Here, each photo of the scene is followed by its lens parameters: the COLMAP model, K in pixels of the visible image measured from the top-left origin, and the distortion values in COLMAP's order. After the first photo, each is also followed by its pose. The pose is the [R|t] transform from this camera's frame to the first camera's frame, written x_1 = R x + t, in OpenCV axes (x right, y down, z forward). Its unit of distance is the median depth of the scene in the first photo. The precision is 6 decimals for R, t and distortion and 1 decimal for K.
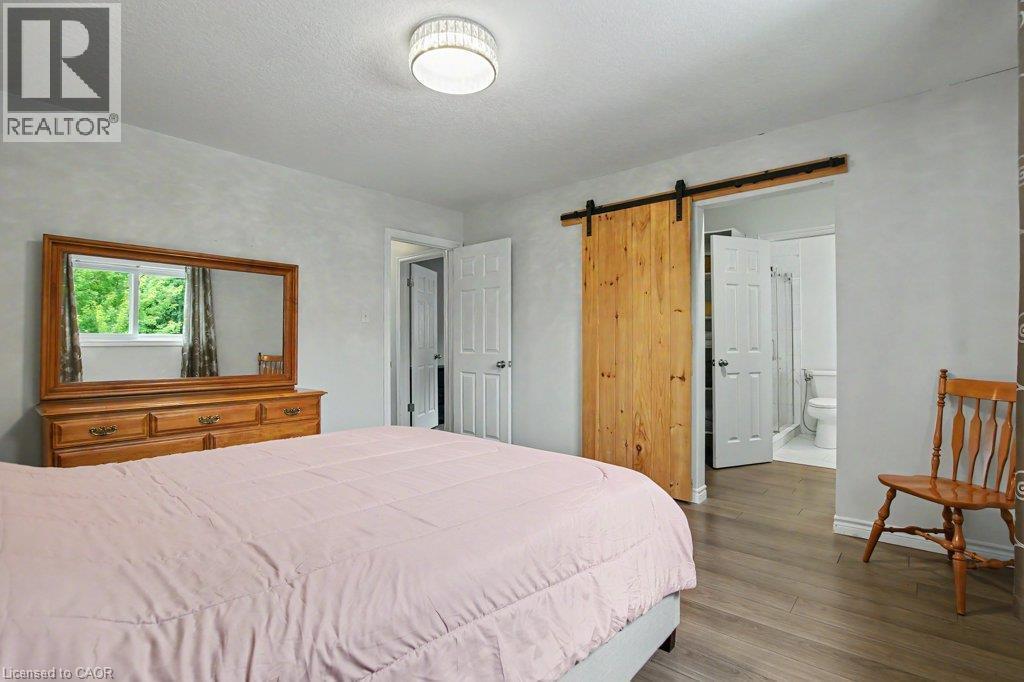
lens RADIAL K [[484.7, 0, 515.6], [0, 484.7, 341.1], [0, 0, 1]] dist [-0.023149, -0.000064]
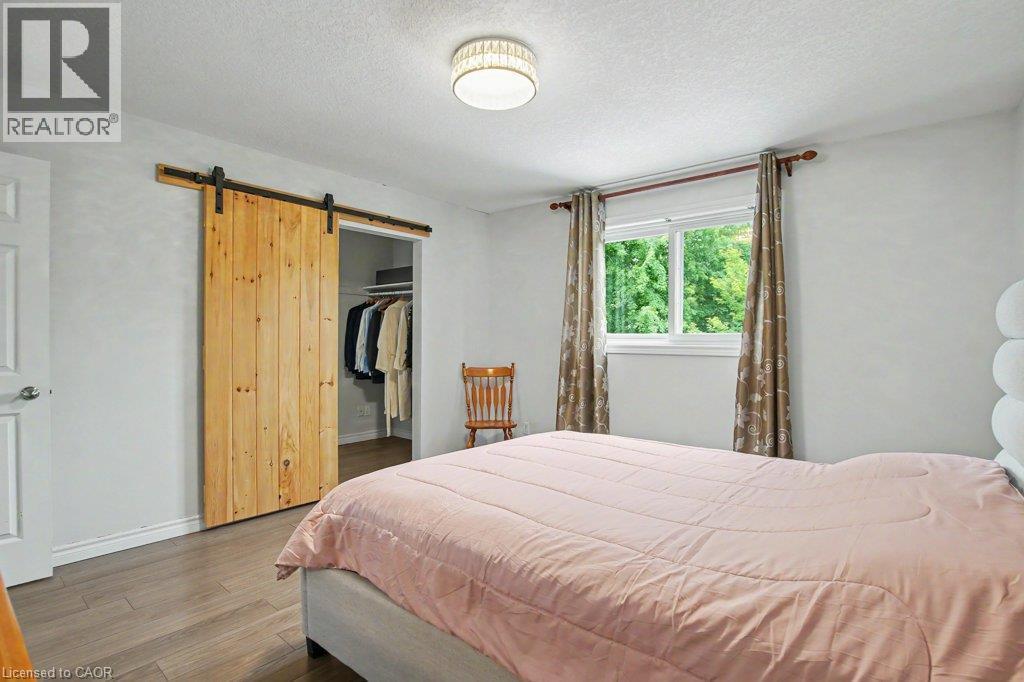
lens RADIAL K [[484.7, 0, 515.6], [0, 484.7, 341.1], [0, 0, 1]] dist [-0.023149, -0.000064]
pose [[0.001616, -0.005278, 0.999985, -0.669213], [-0.016918, 0.999843, 0.005305, -0.026158], [-0.999856, -0.016927, 0.001526, 0.560227]]
